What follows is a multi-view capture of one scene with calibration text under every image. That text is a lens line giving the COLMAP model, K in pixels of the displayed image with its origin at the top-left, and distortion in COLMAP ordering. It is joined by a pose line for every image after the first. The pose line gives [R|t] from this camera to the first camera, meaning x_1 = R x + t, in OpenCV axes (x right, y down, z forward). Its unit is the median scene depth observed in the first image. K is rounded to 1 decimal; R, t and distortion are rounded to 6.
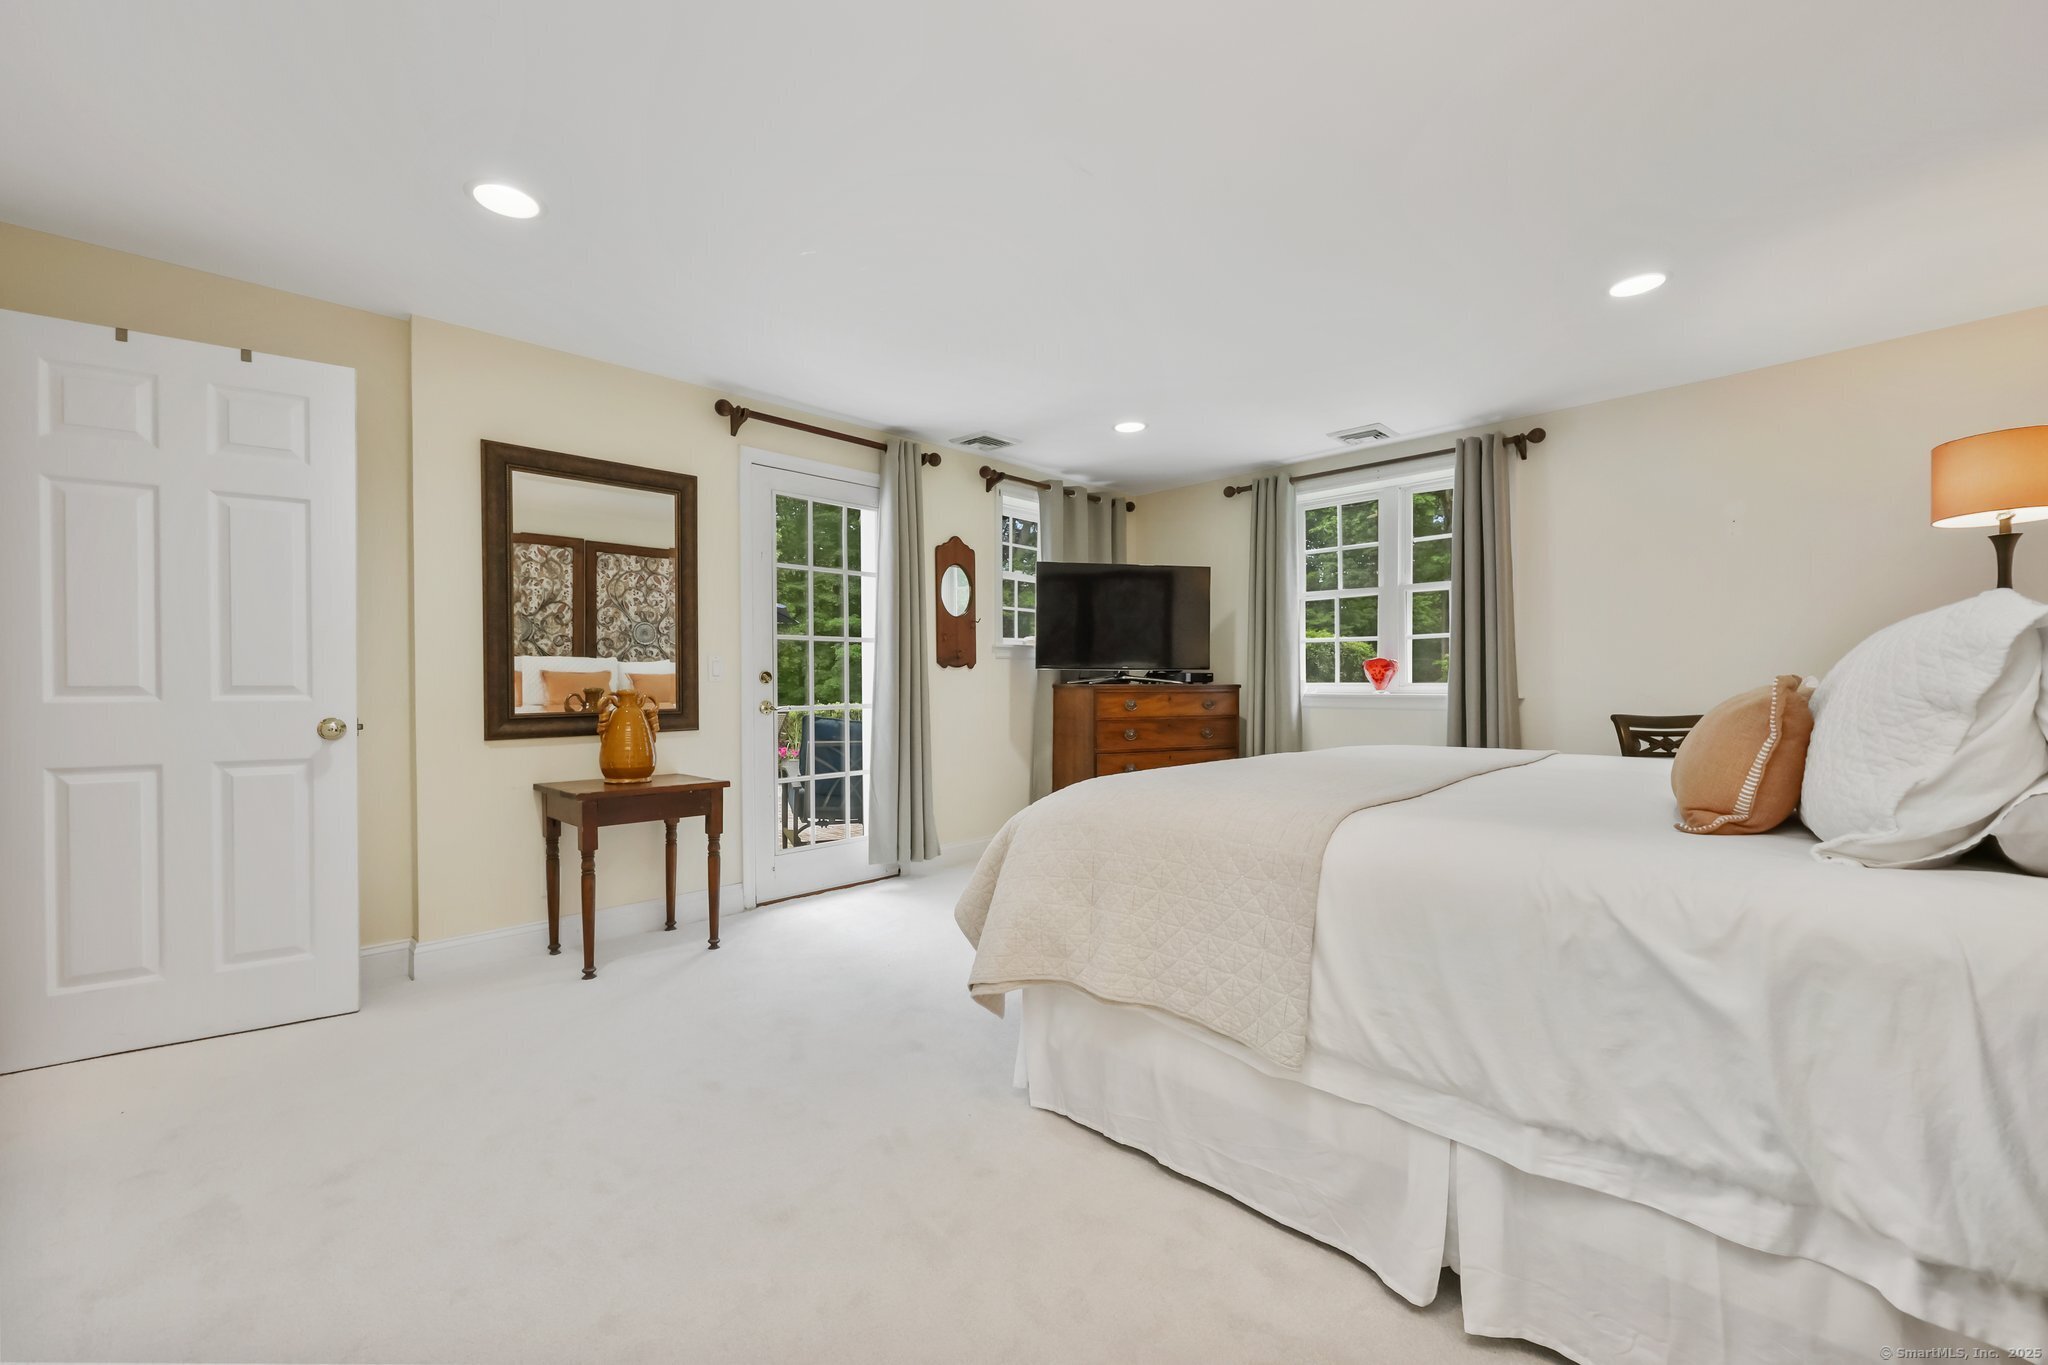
lens RADIAL K [[825.2, 0, 1035.5], [0, 825.2, 681.5], [0, 0, 1]] dist [0.000446, -0.000017]
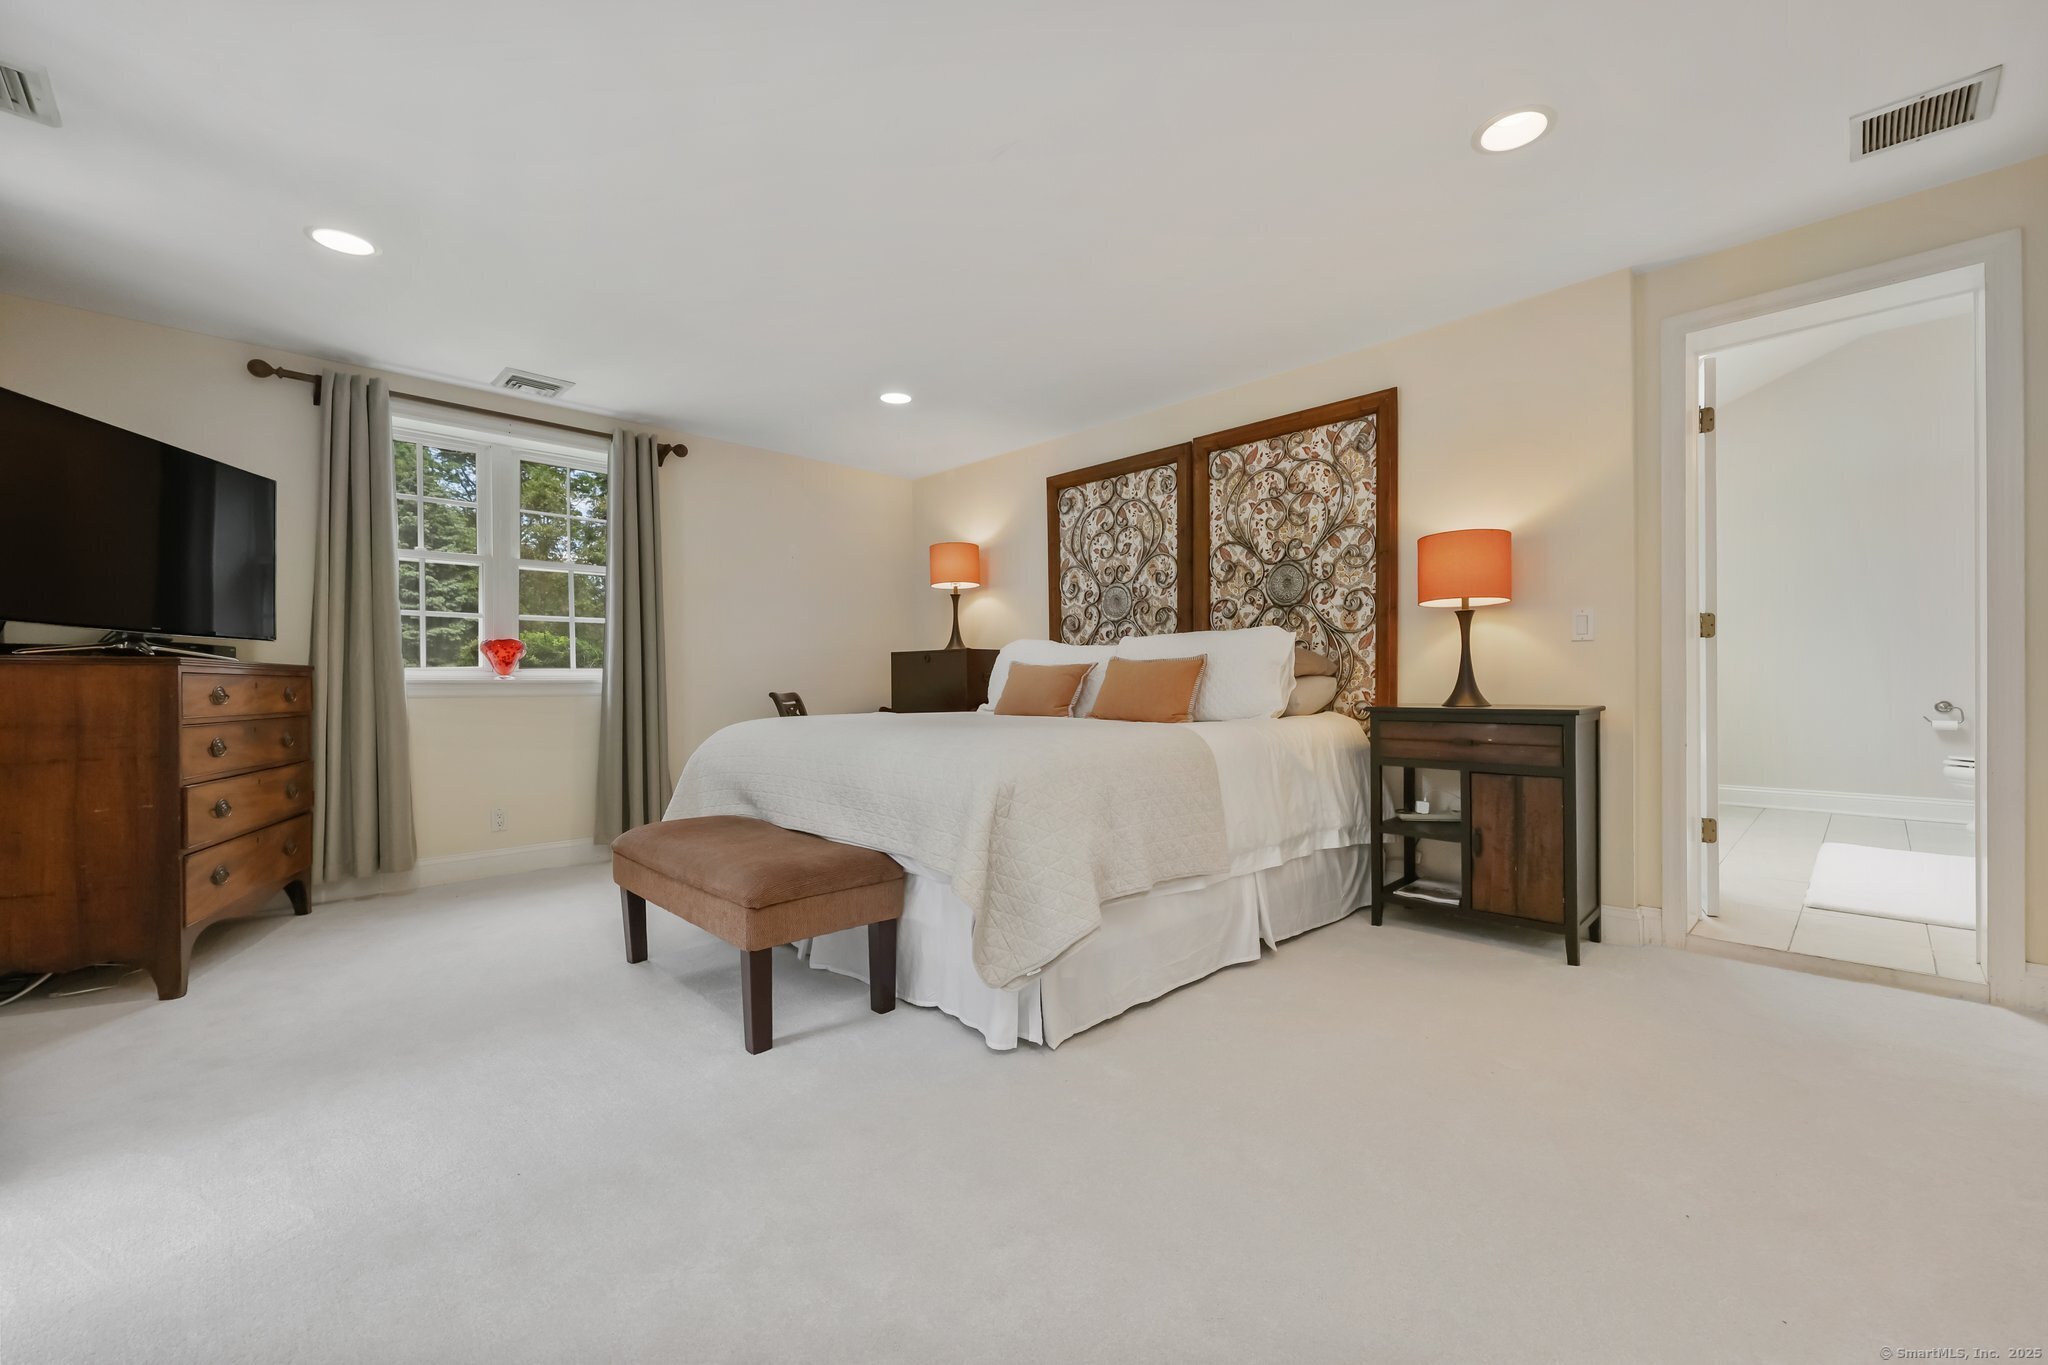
lens RADIAL K [[825.2, 0, 1035.5], [0, 825.2, 681.5], [0, 0, 1]] dist [0.000446, -0.000017]
pose [[0.013649, 0.005151, 0.999894, -0.485821], [0.005960, 0.999969, -0.005233, 0.026240], [-0.999889, 0.006031, 0.013618, 0.468130]]
